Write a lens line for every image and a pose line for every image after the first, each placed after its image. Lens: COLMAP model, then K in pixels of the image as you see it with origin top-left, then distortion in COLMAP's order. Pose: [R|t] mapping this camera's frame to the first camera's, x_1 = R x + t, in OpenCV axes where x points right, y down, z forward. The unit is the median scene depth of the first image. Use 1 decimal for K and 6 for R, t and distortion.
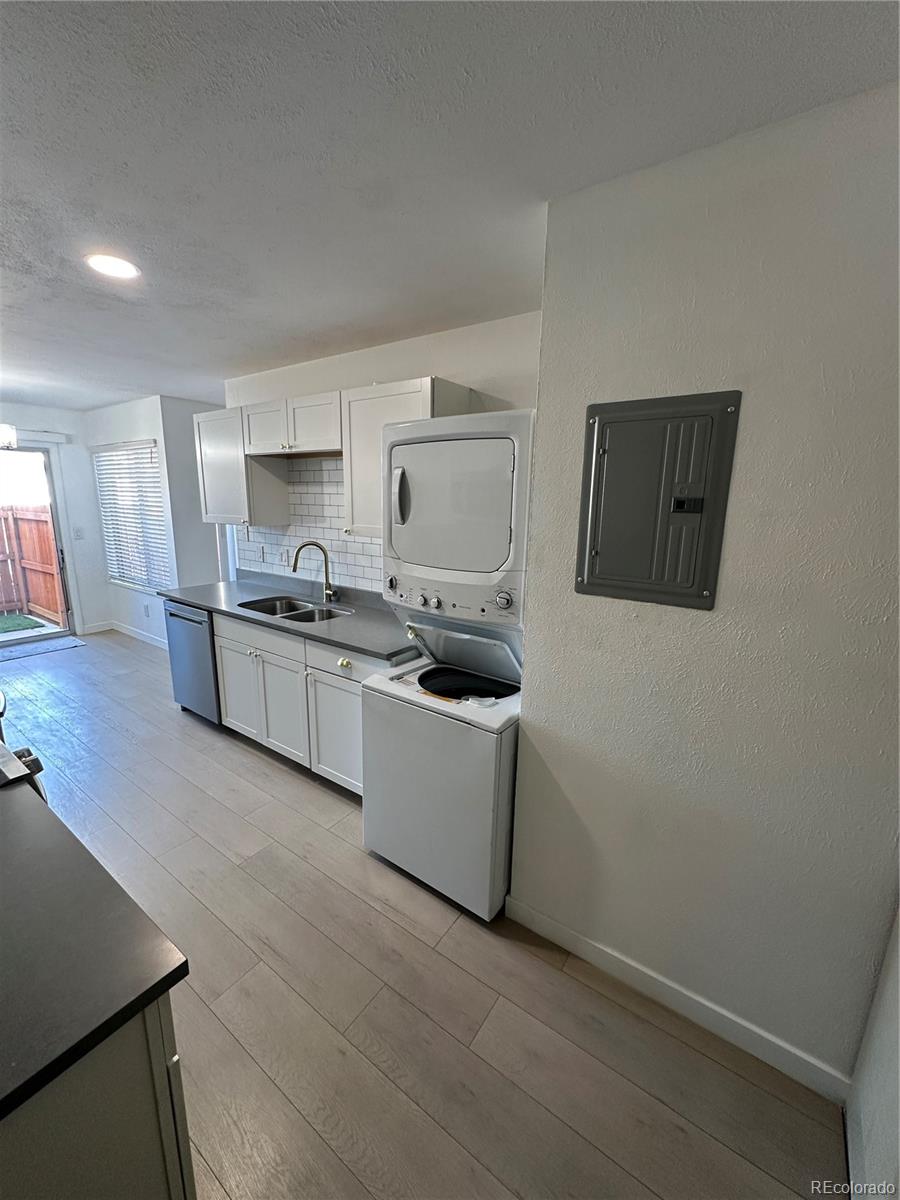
lens RADIAL K [[487.2, 0, 450.0], [0, 487.2, 600.0], [0, 0, 1]] dist [-0.002042, 0.004558]
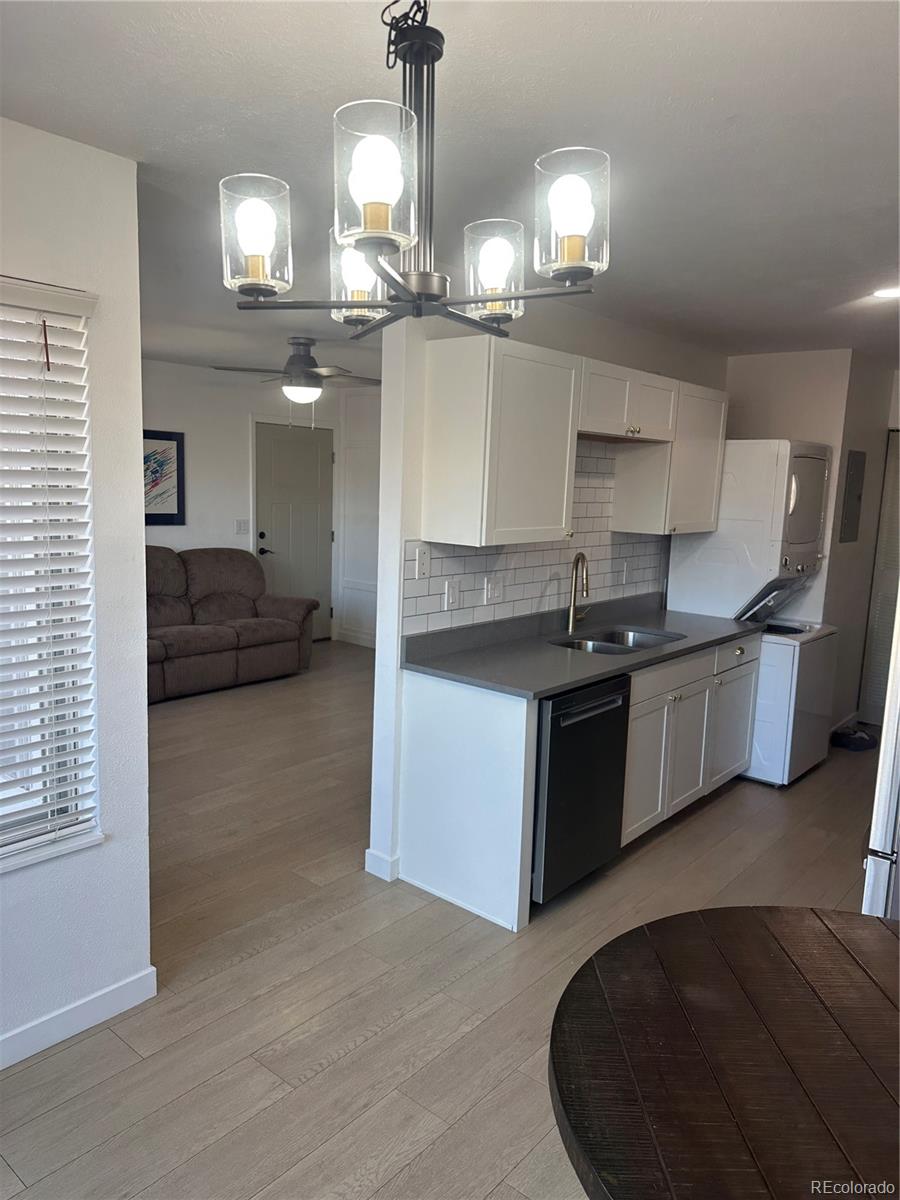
lens RADIAL K [[825.4, 0, 450.0], [0, 825.4, 600.0], [0, 0, 1]] dist [0.003043, 0.000604]
pose [[0.086427, -0.155559, 0.984039, -1.584558], [0.173155, 0.975047, 0.138929, -0.265683], [-0.981095, 0.158384, 0.111206, 1.106199]]
